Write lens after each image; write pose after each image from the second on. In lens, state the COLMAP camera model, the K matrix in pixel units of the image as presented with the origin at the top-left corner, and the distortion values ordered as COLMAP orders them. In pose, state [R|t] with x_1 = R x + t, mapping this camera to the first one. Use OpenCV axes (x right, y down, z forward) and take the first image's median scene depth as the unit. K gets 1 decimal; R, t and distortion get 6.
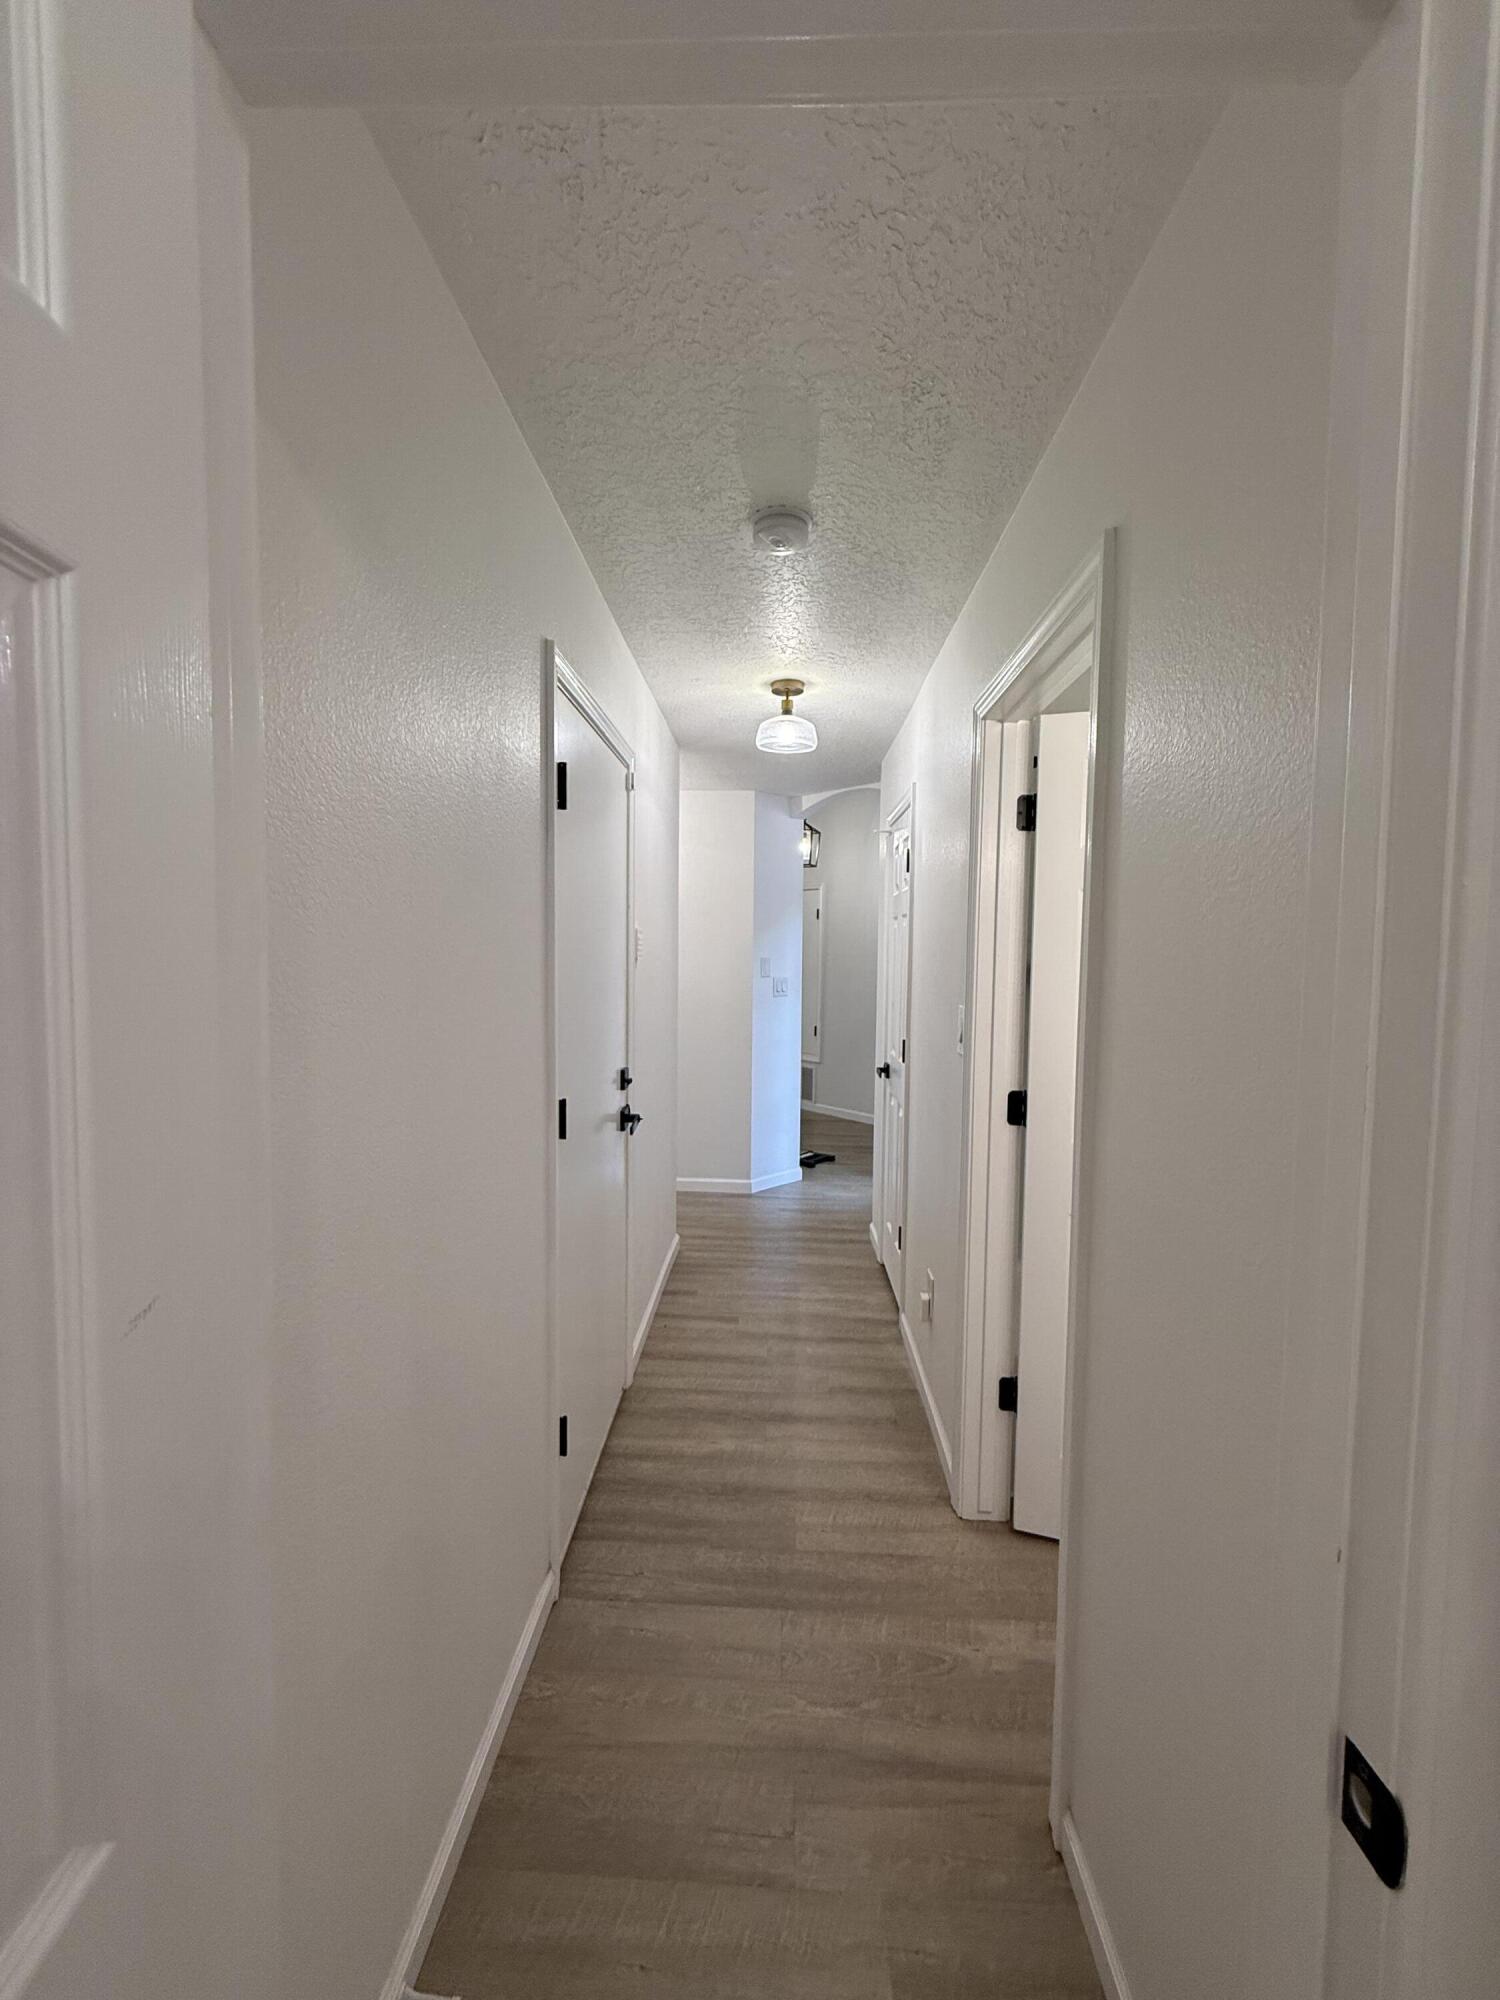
lens RADIAL K [[799.8, 0, 746.1], [0, 799.8, 996.8], [0, 0, 1]] dist [0.000363, 0.000251]
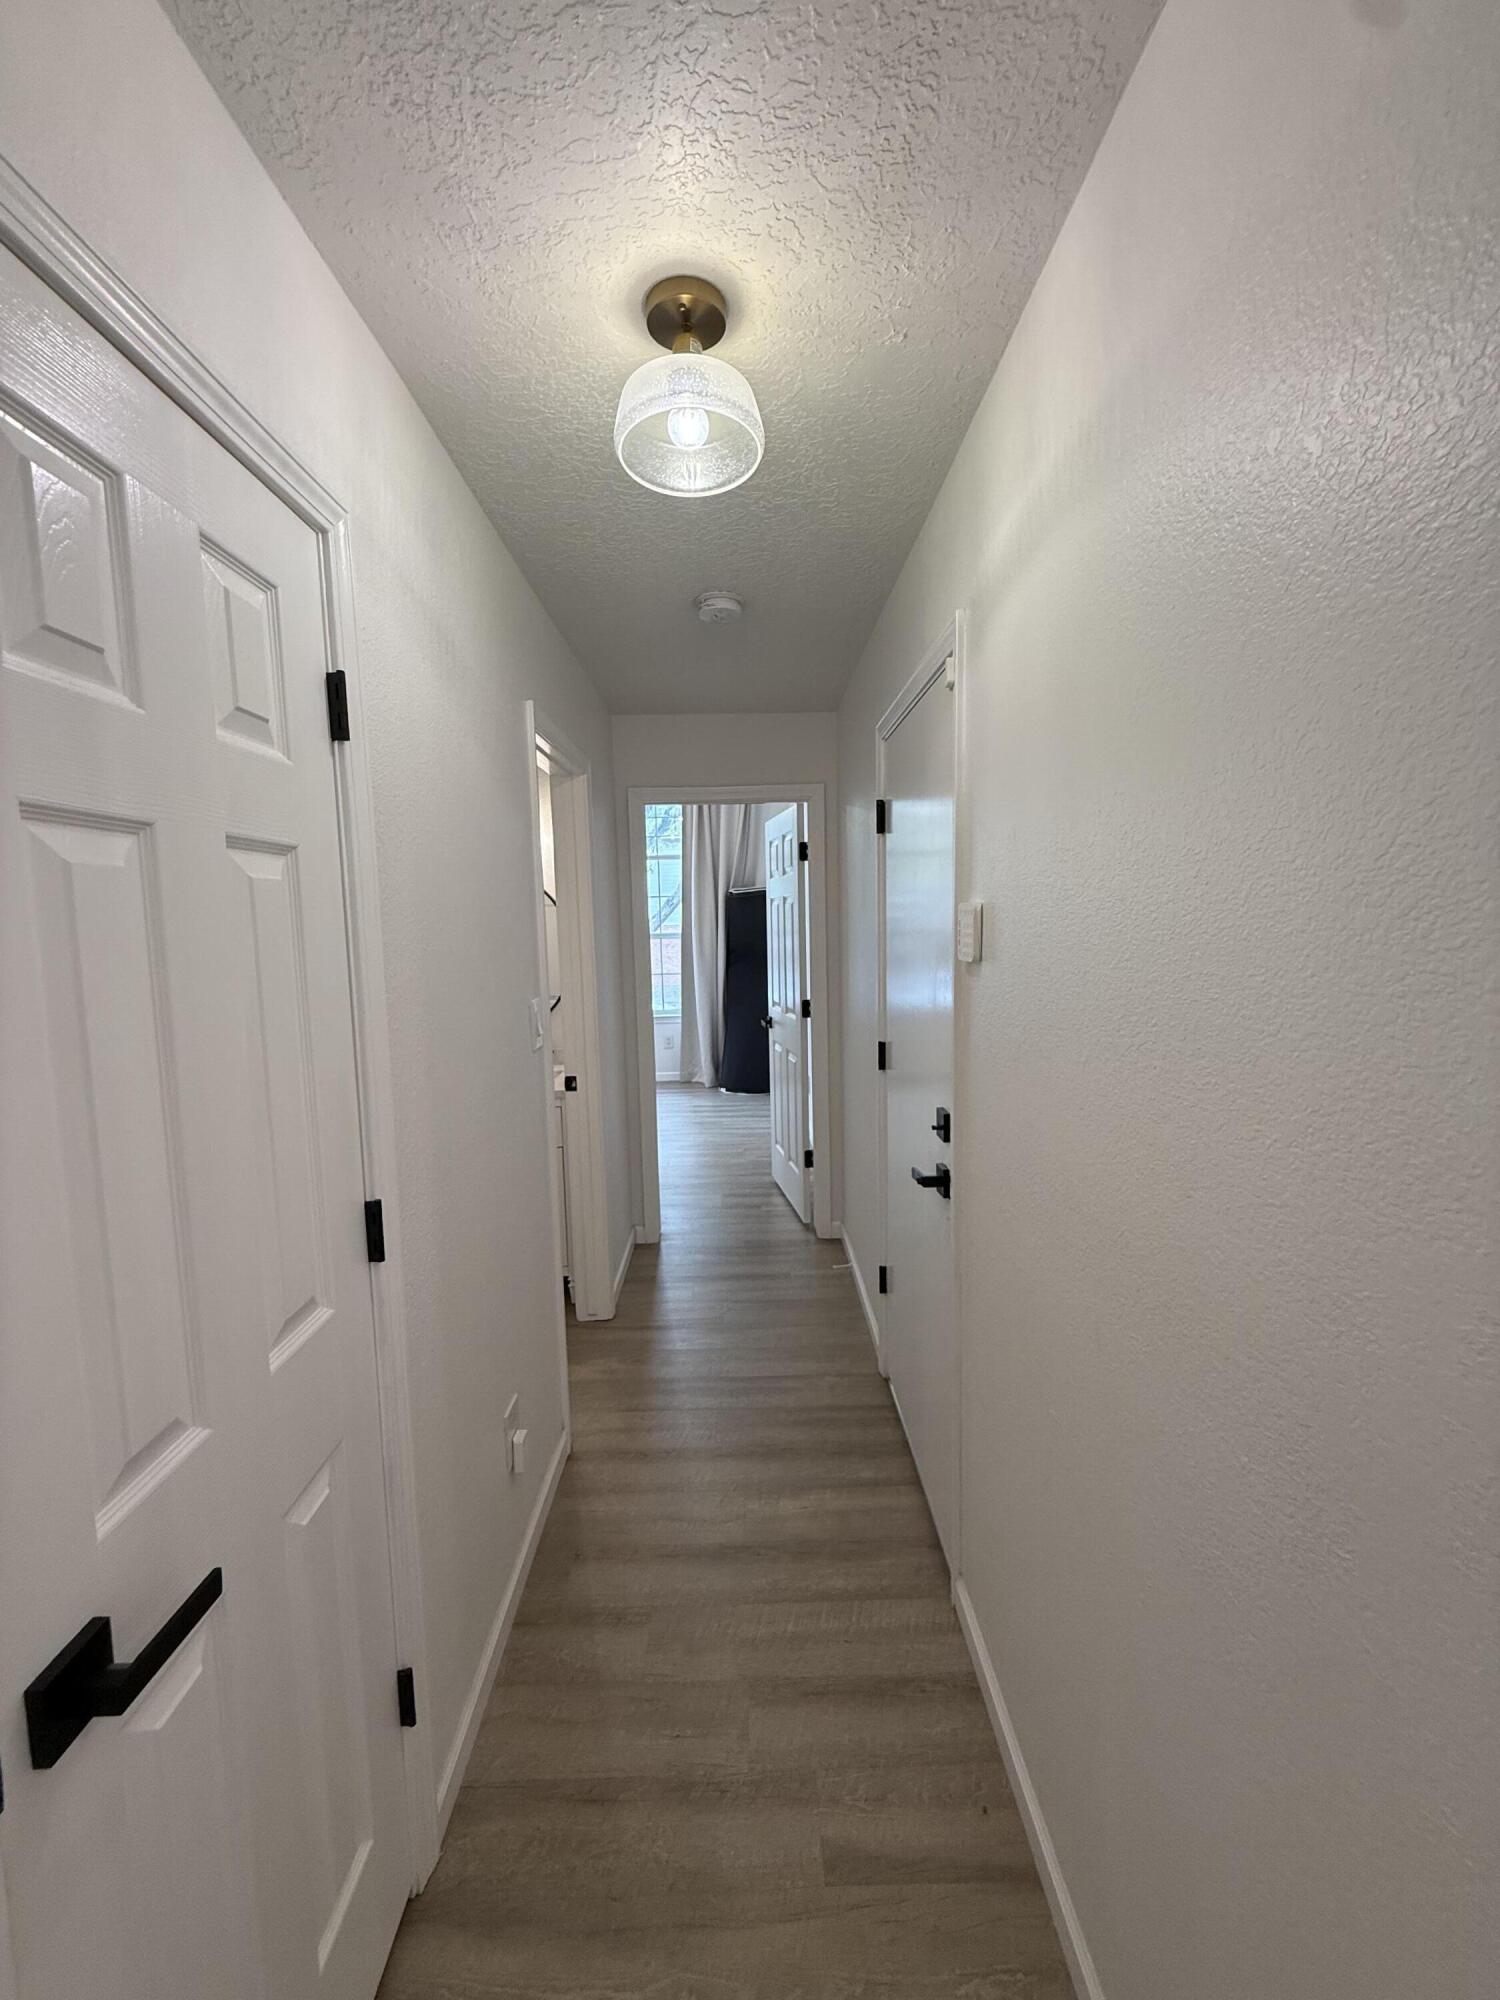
lens RADIAL K [[801.9, 0, 751.8], [0, 801.9, 996.5], [0, 0, 1]] dist [0.001981, -0.000314]
pose [[-0.998265, 0.014668, -0.057022, 0.054154], [0.005419, 0.987252, 0.159073, -0.121300], [0.058628, 0.158488, -0.985619, 1.666039]]
